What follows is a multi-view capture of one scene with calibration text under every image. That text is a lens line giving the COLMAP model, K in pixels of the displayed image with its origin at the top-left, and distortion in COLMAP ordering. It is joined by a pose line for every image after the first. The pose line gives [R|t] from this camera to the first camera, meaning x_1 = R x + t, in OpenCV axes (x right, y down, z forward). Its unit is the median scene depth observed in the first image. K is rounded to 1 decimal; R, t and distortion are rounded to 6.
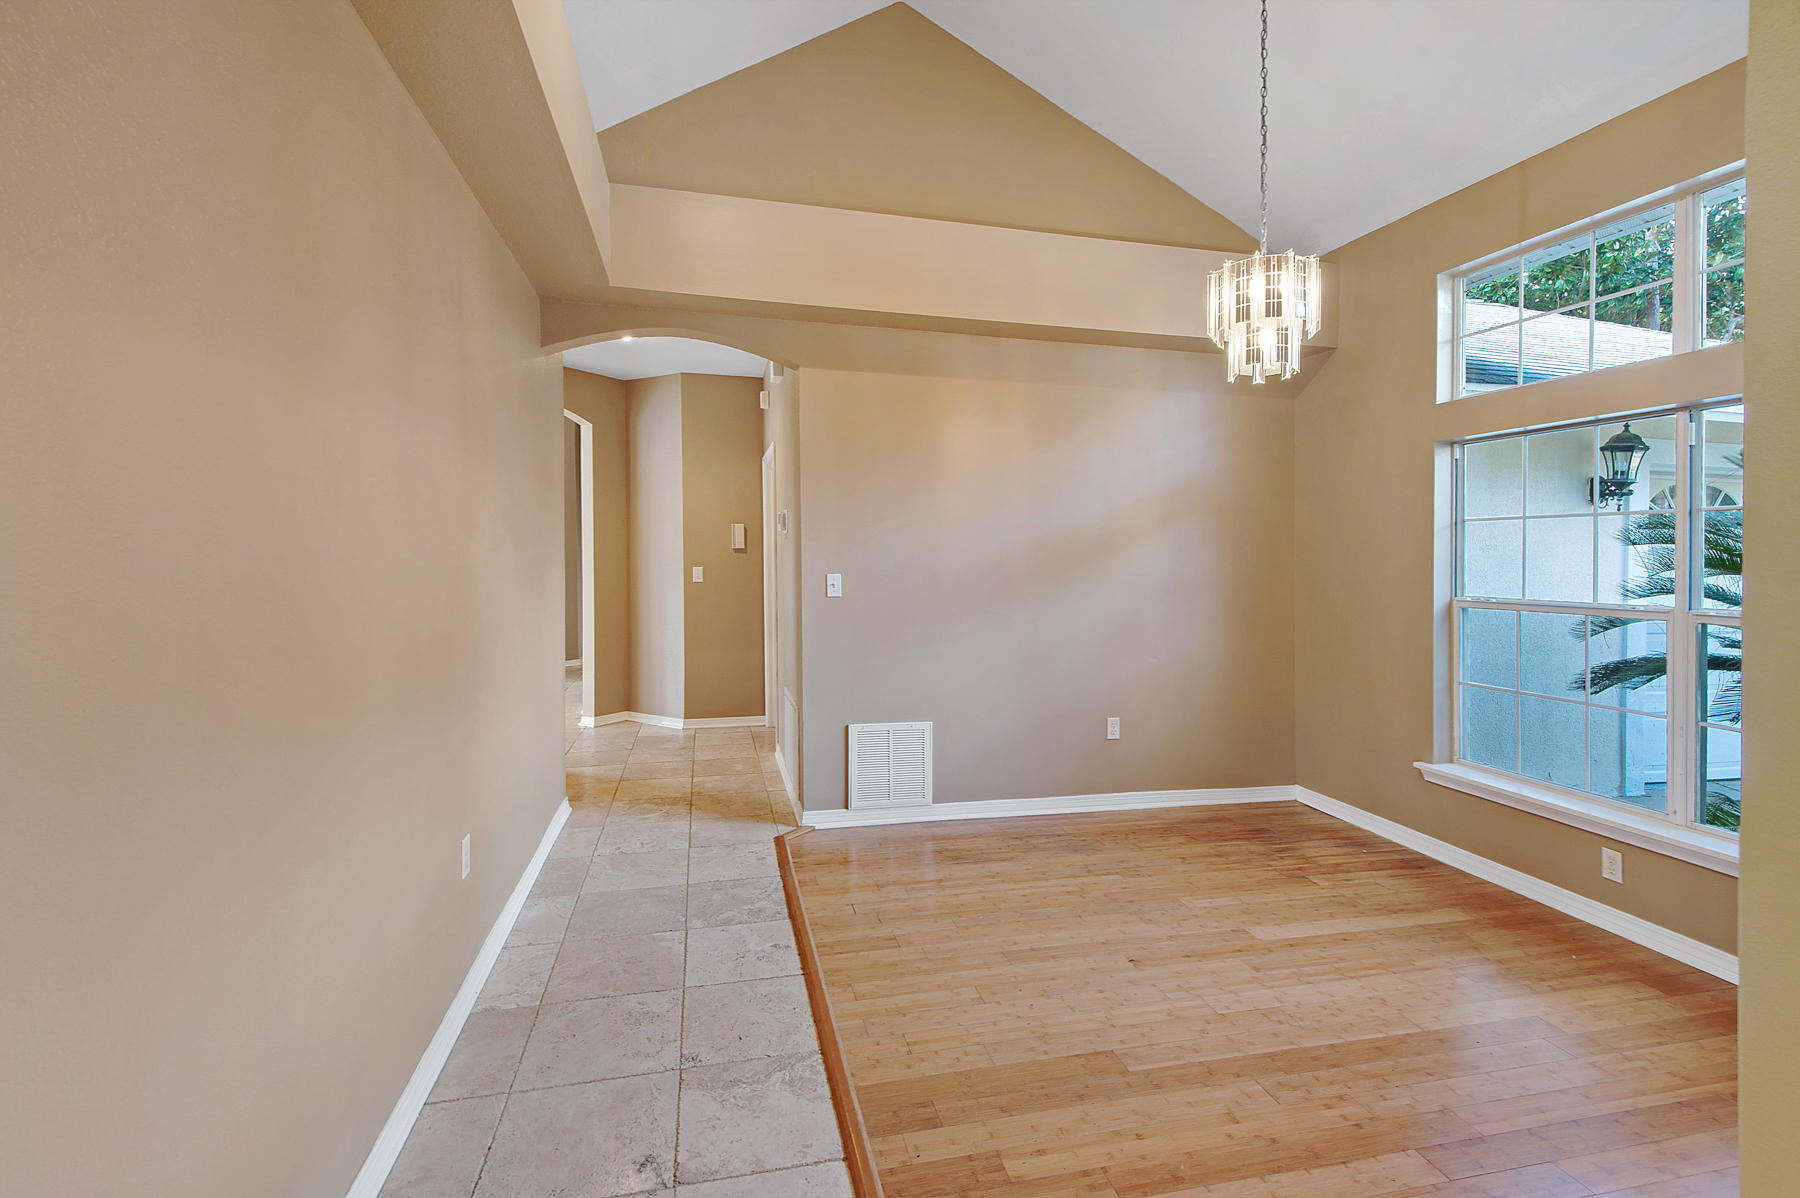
lens RADIAL K [[846.4, 0, 923.6], [0, 846.4, 564.0], [0, 0, 1]] dist [0.033883, -0.011683]
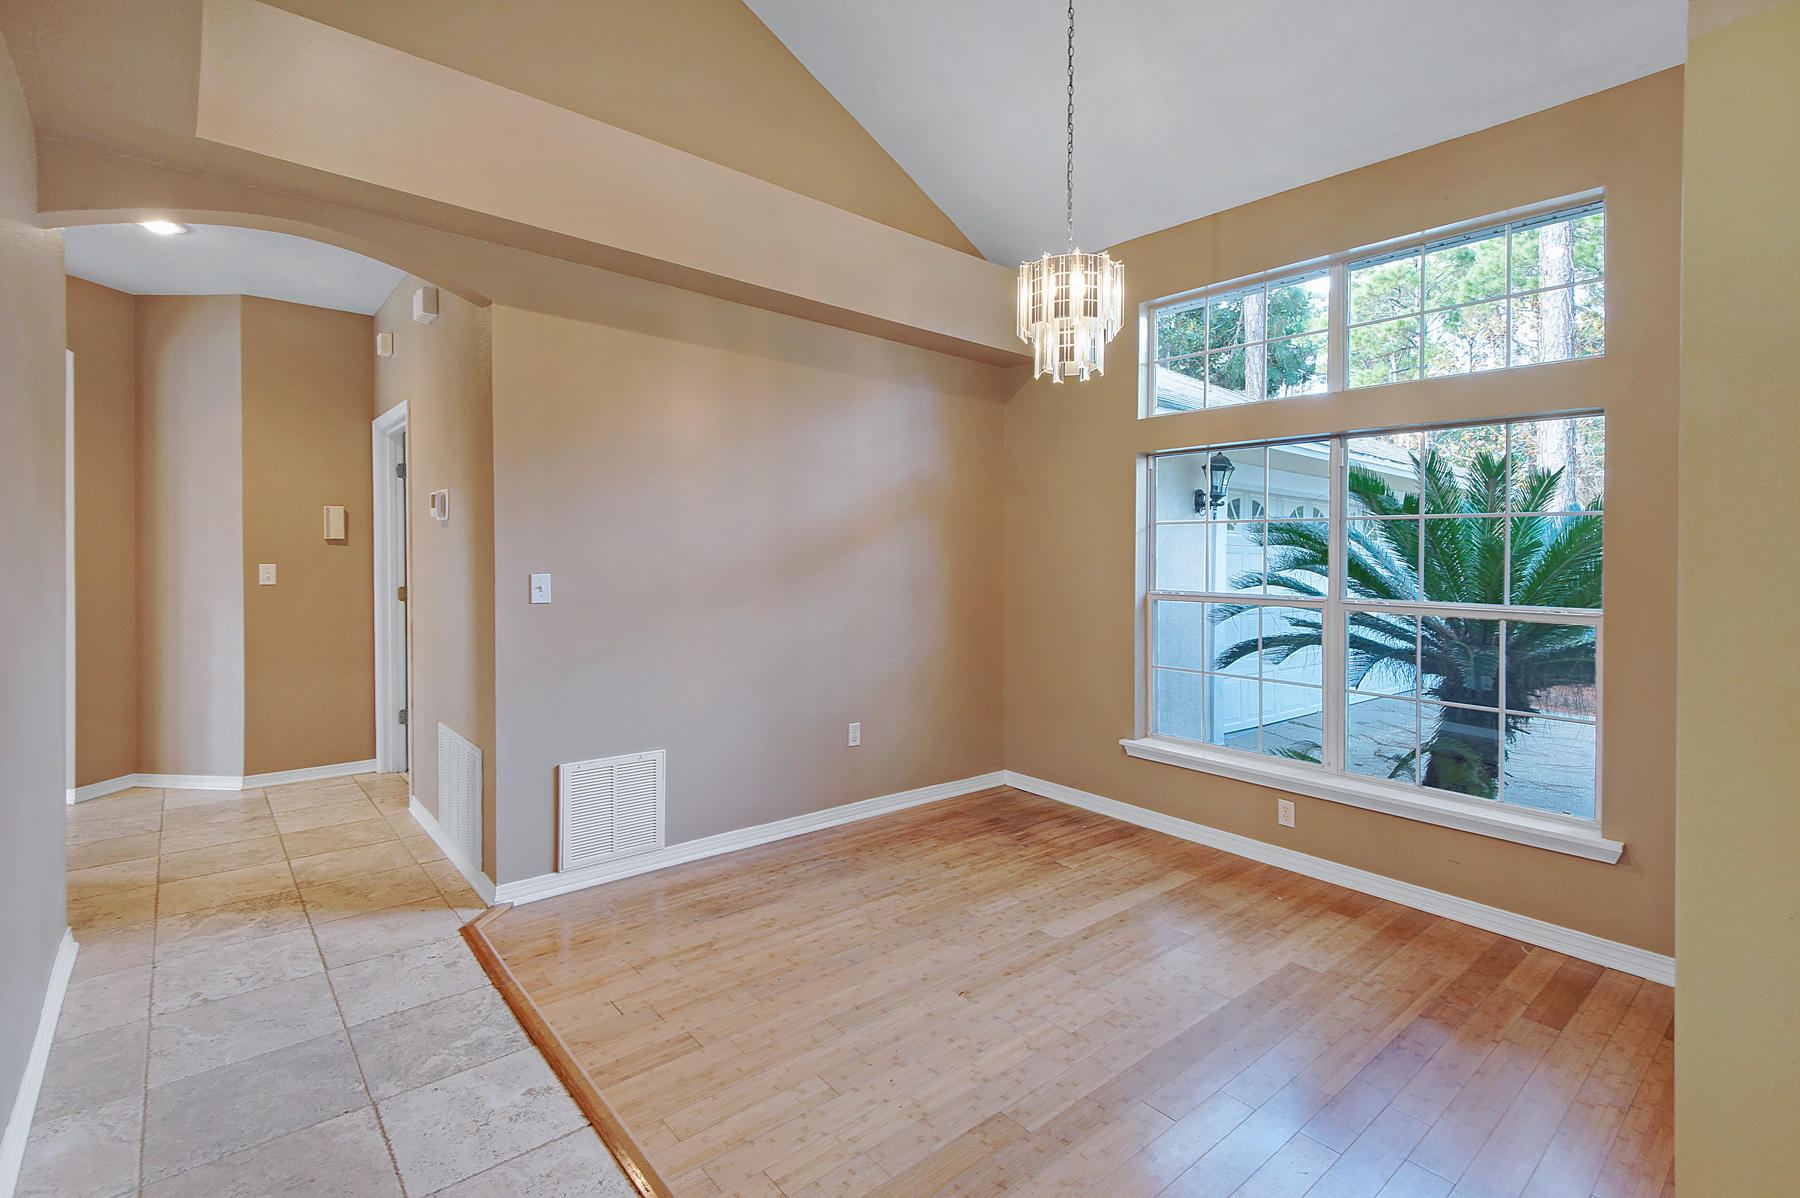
lens RADIAL K [[846.4, 0, 960.4], [0, 846.4, 556.2], [0, 0, 1]] dist [0.033883, -0.011683]
pose [[0.891146, 0.002803, 0.453709, -0.124677], [-0.001427, 0.999993, -0.003375, -0.003143], [-0.453715, 0.002361, 0.891144, 0.126266]]
